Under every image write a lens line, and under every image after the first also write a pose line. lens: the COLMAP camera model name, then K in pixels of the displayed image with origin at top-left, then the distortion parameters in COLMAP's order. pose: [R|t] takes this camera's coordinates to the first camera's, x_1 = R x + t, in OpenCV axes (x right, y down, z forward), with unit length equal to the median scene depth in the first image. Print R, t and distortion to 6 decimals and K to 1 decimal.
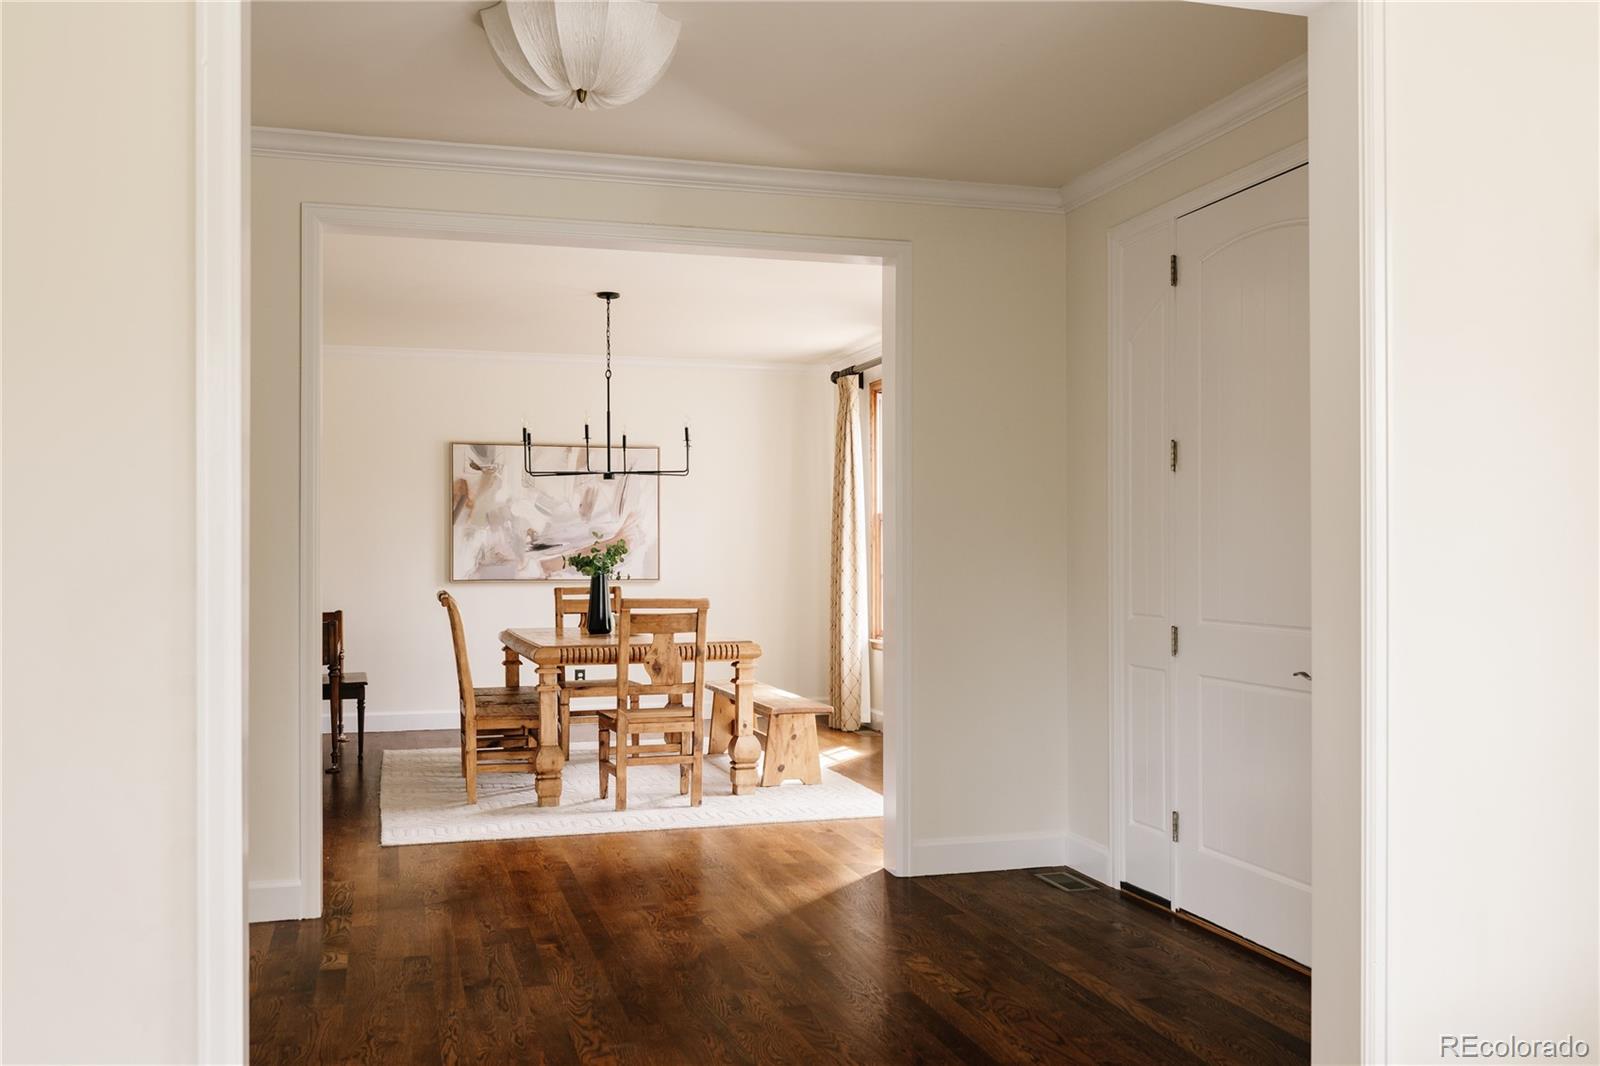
lens RADIAL K [[1471.5, 0, 800.8], [0, 1471.5, 537.5], [0, 0, 1]] dist [-0.001895, 0.000000]
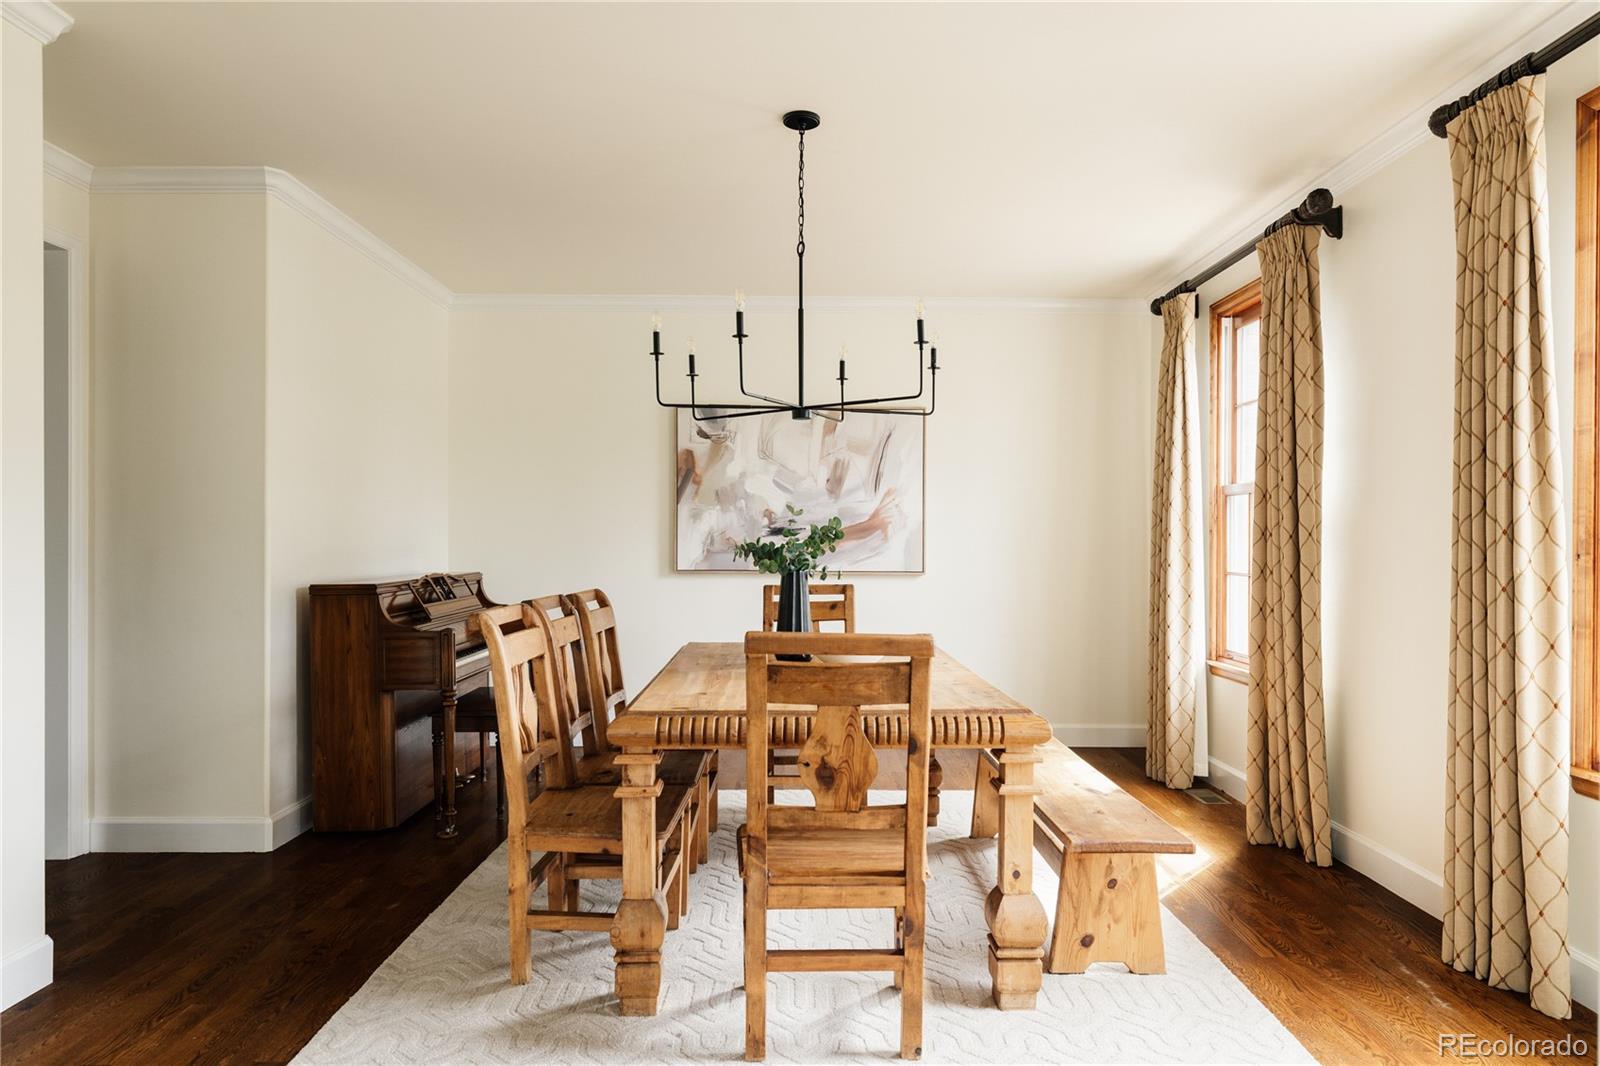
lens RADIAL K [[1038.1, 0, 811.5], [0, 1038.1, 542.4], [0, 0, 1]] dist [0.031129, 0.000498]
pose [[0.966883, 0.007587, -0.255107, -0.010926], [-0.004539, 0.999911, 0.012533, 0.005596], [0.255179, -0.010960, 0.966832, 0.458823]]
